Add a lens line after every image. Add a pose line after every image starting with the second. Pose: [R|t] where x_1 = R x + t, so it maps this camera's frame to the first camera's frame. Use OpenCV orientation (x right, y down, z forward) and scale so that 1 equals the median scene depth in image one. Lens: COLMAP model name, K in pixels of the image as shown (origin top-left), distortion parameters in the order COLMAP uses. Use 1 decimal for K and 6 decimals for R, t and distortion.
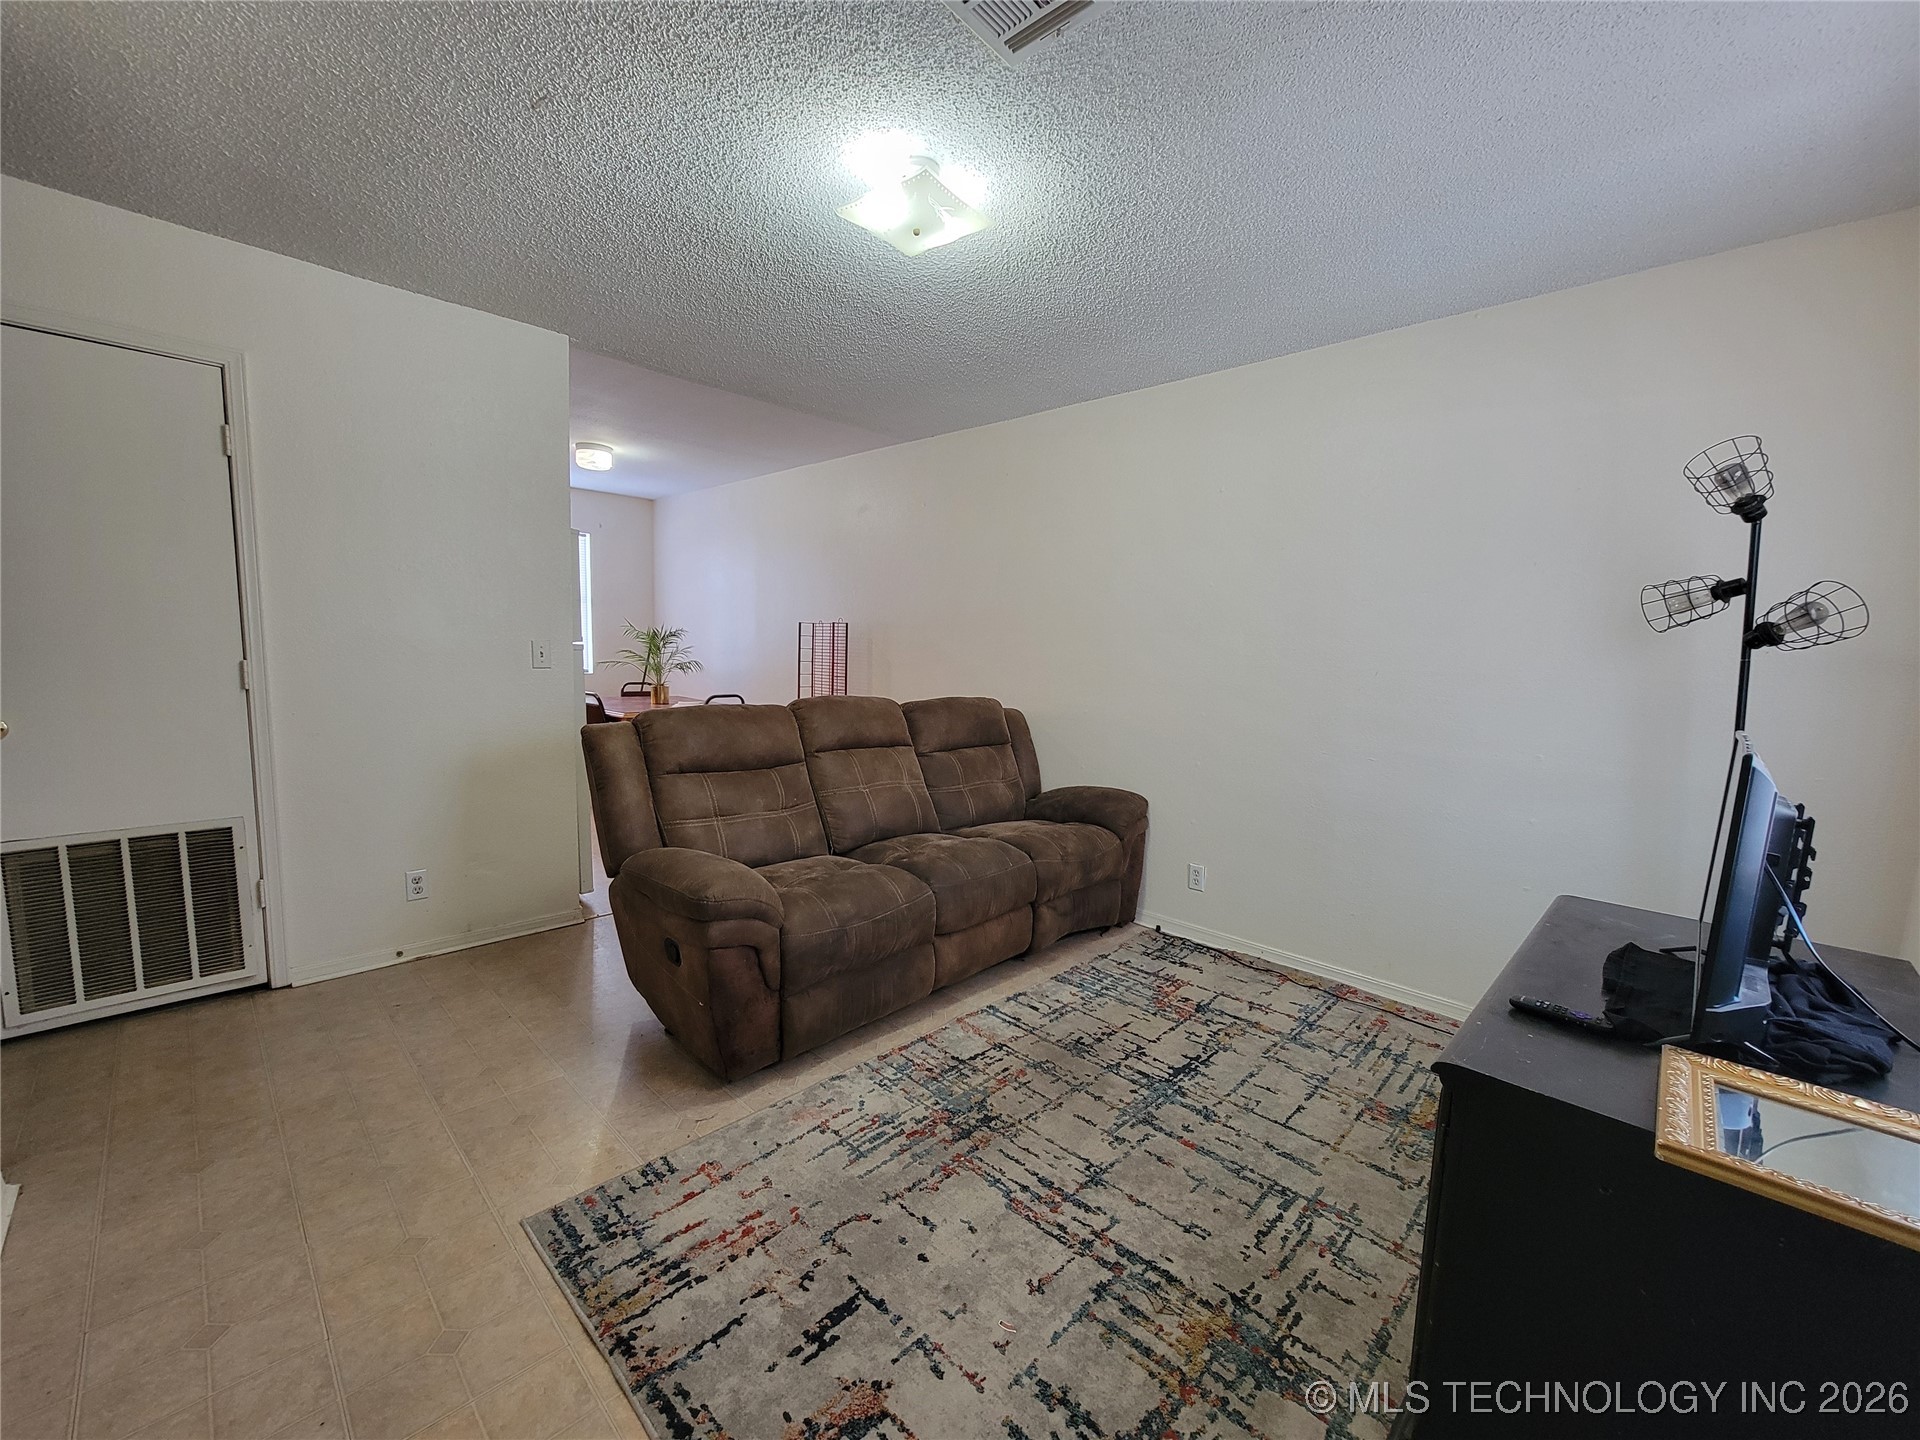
lens RADIAL K [[779.5, 0, 962.1], [0, 779.5, 736.8], [0, 0, 1]] dist [-0.002865, 0.001640]
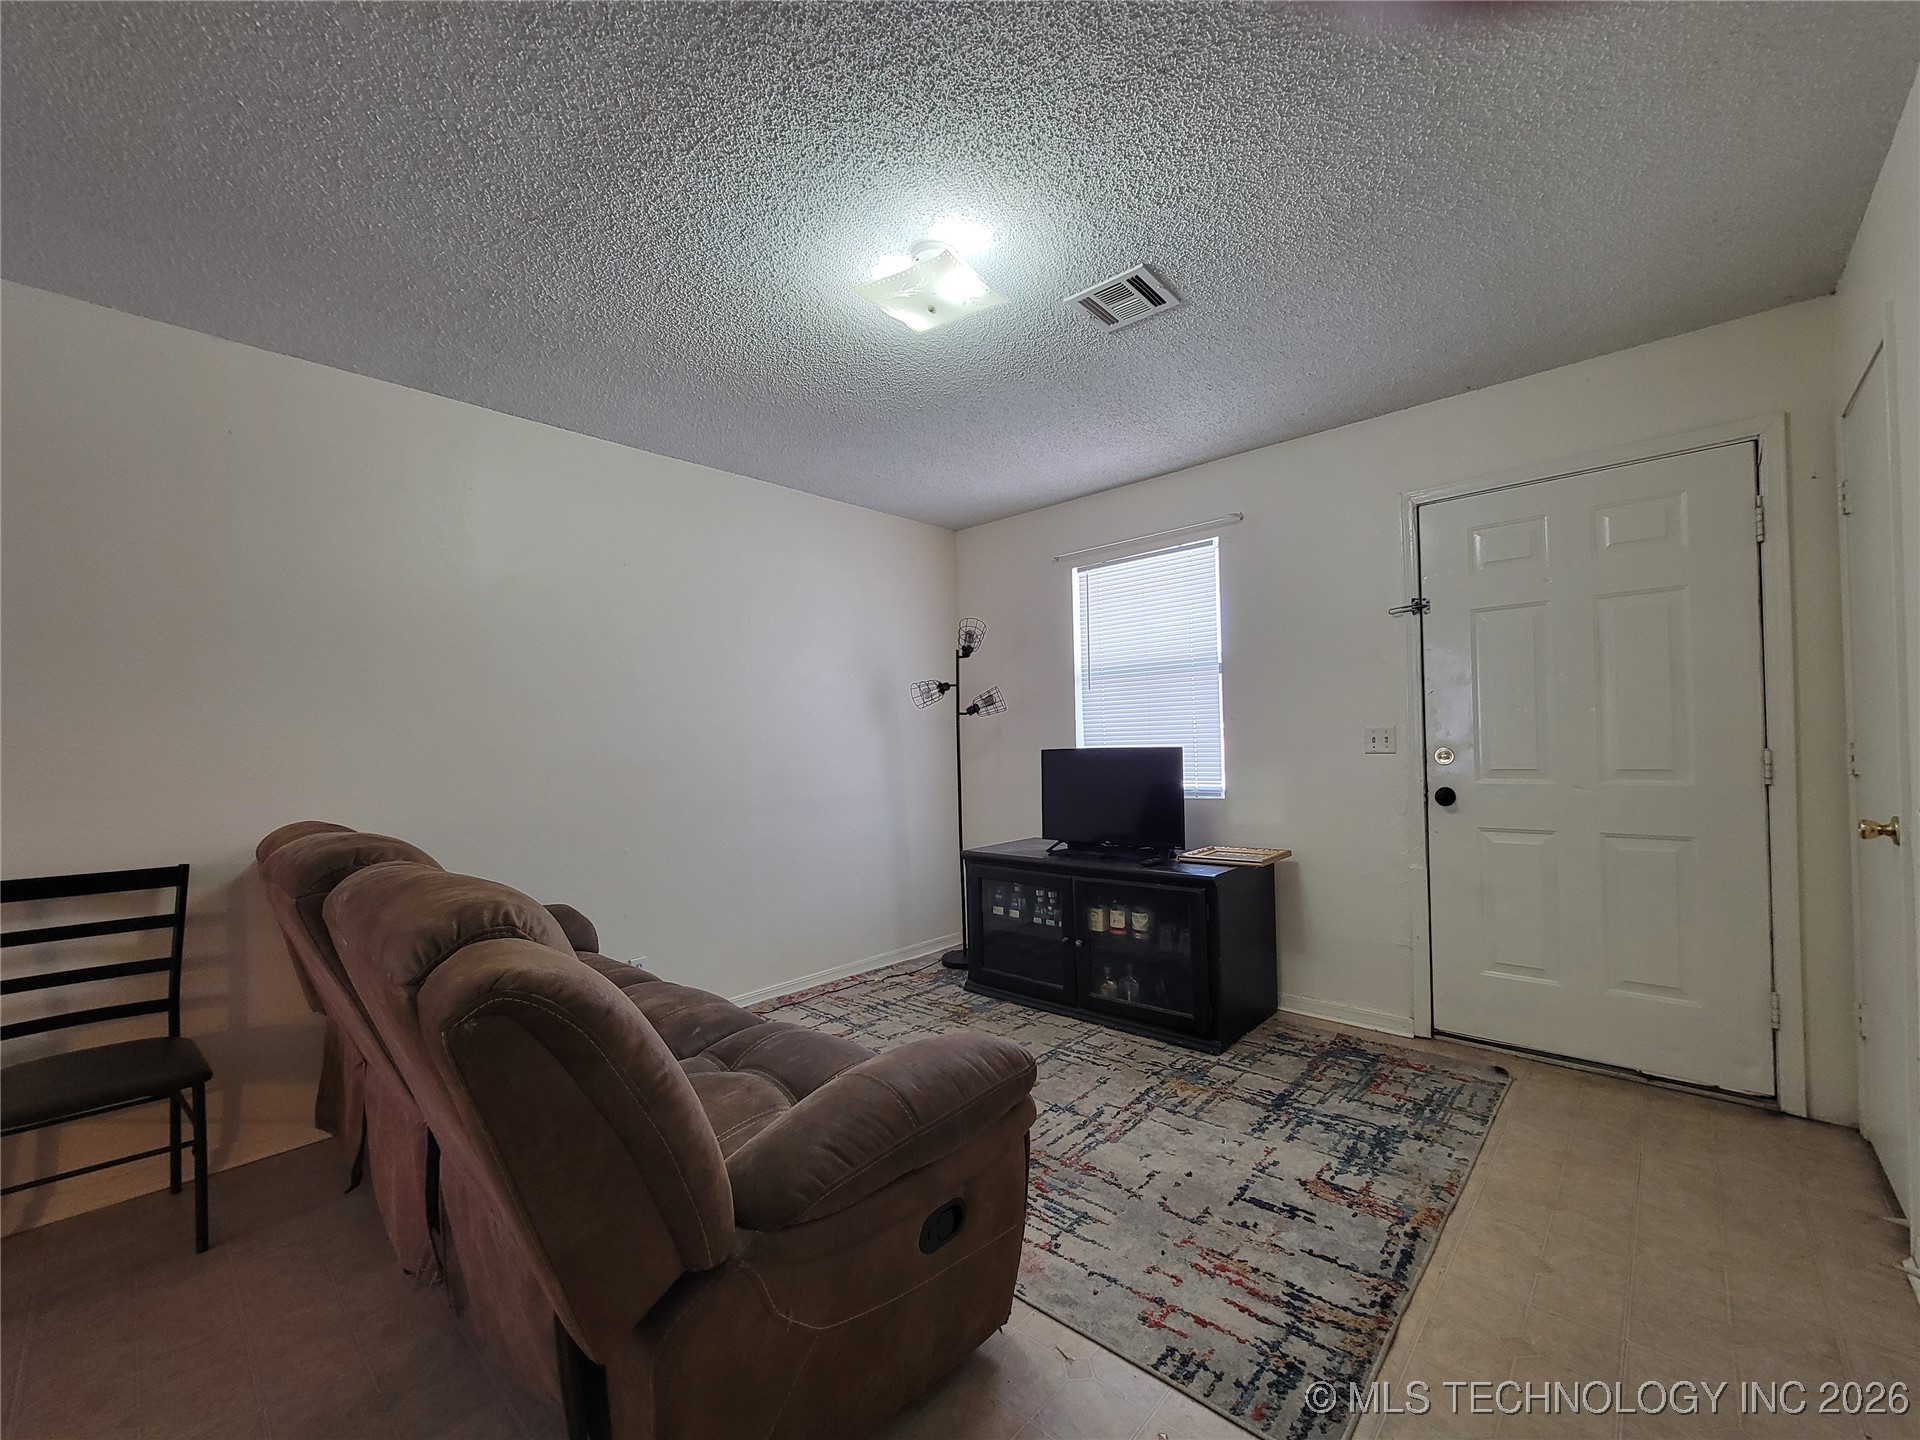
lens RADIAL K [[779.5, 0, 955.0], [0, 779.5, 727.0], [0, 0, 1]] dist [-0.002865, 0.001640]
pose [[-0.032394, -0.011980, 0.999403, -1.284917], [0.131836, 0.991140, 0.016154, -0.141233], [-0.990742, 0.132281, -0.030527, 1.281289]]
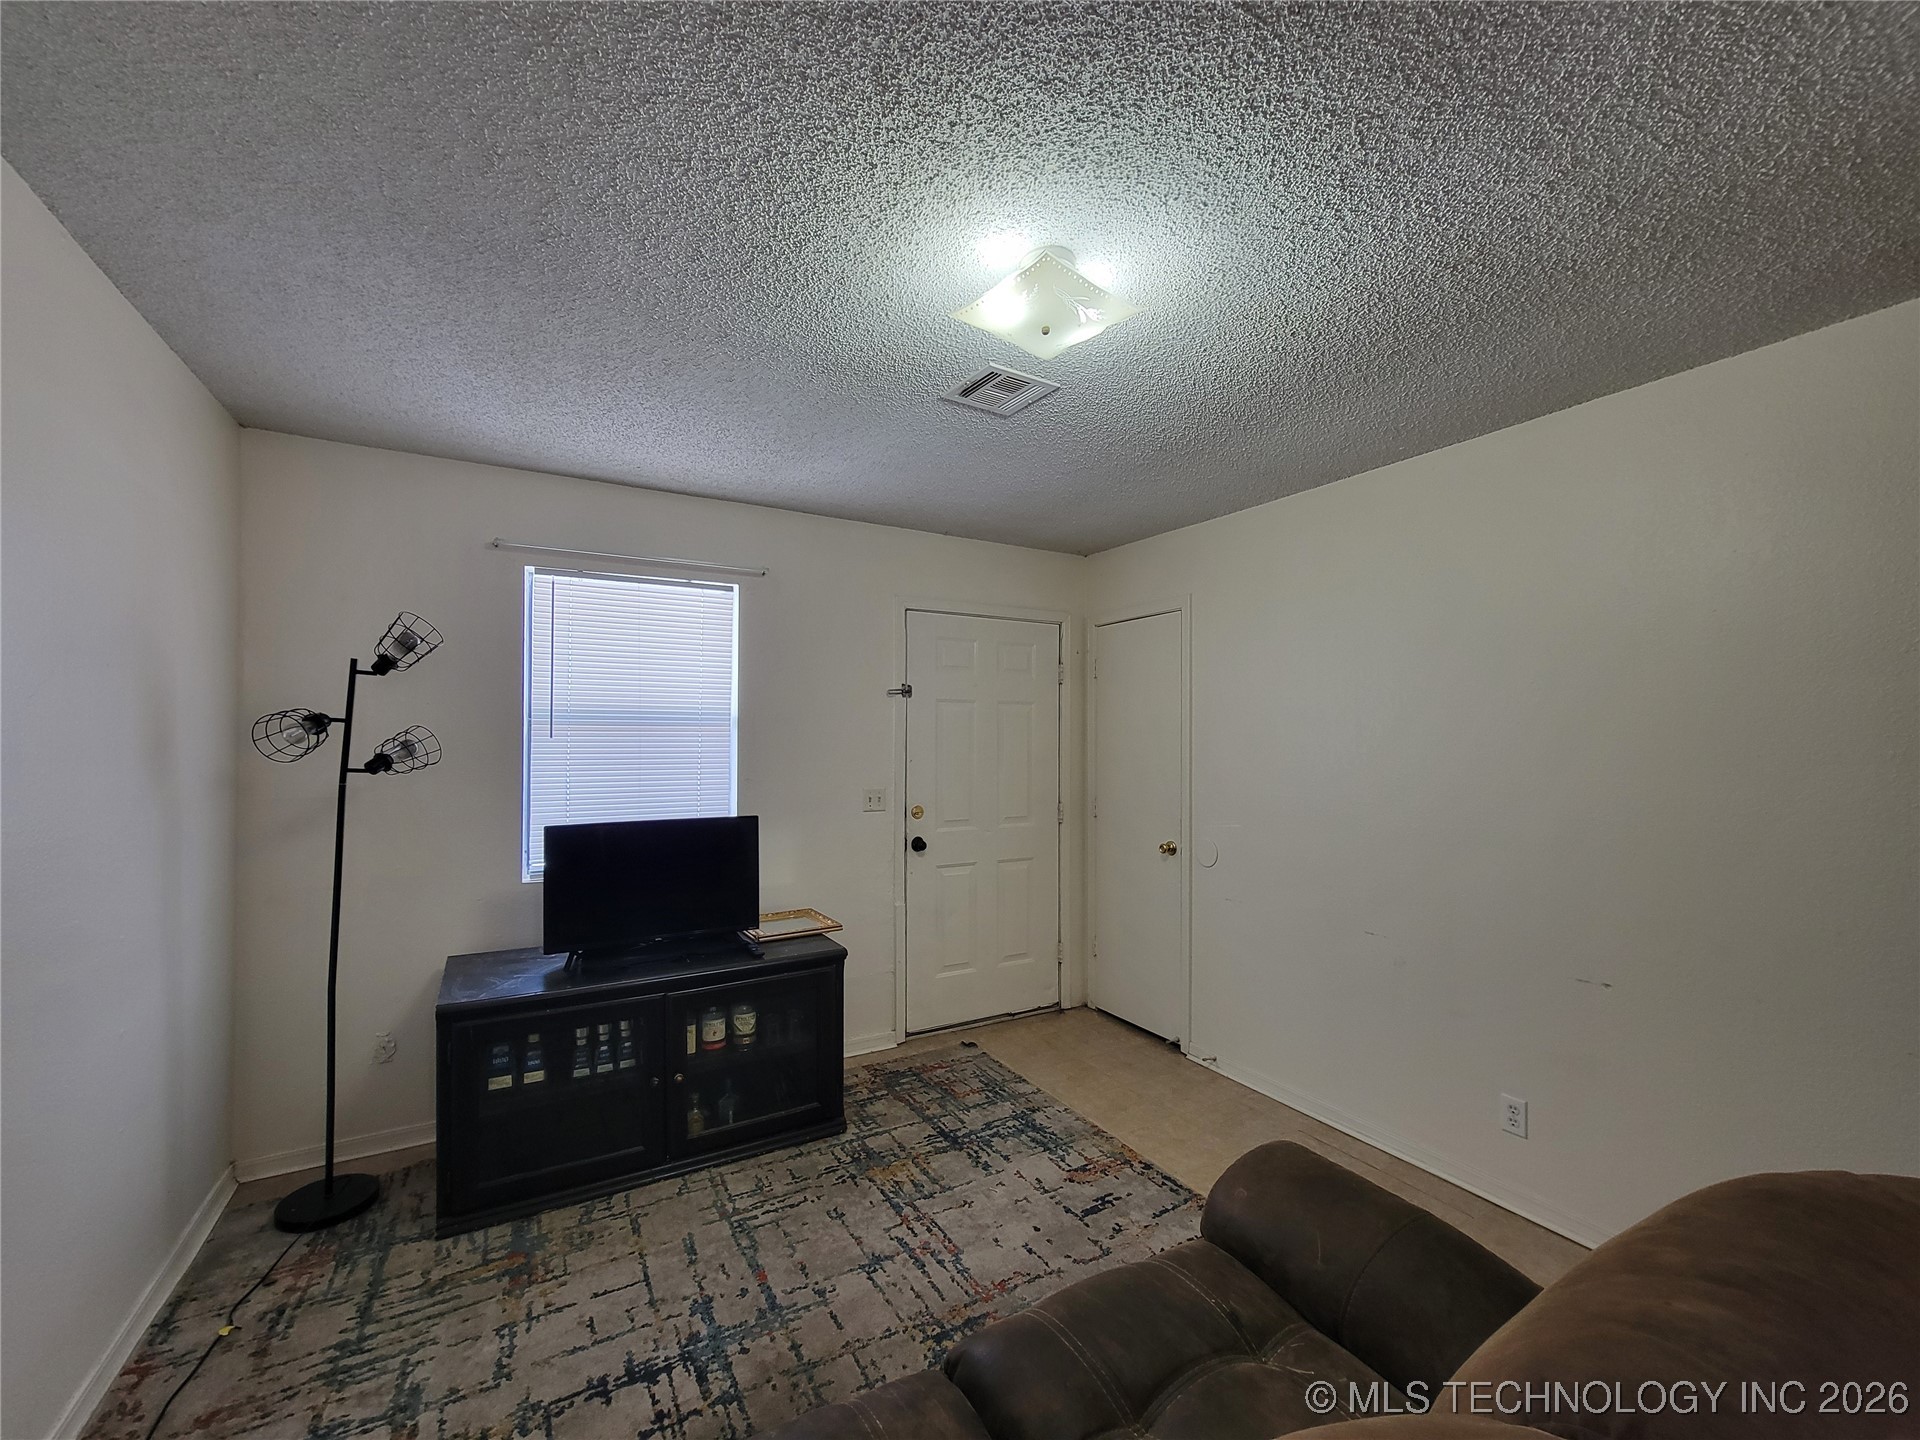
lens RADIAL K [[779.5, 0, 954.8], [0, 779.5, 728.1], [0, 0, 1]] dist [-0.002865, 0.001640]
pose [[-0.960479, -0.033350, 0.276349, -0.258985], [-0.005967, 0.995035, 0.099342, -0.365157], [-0.278290, 0.093767, -0.955909, 2.228851]]
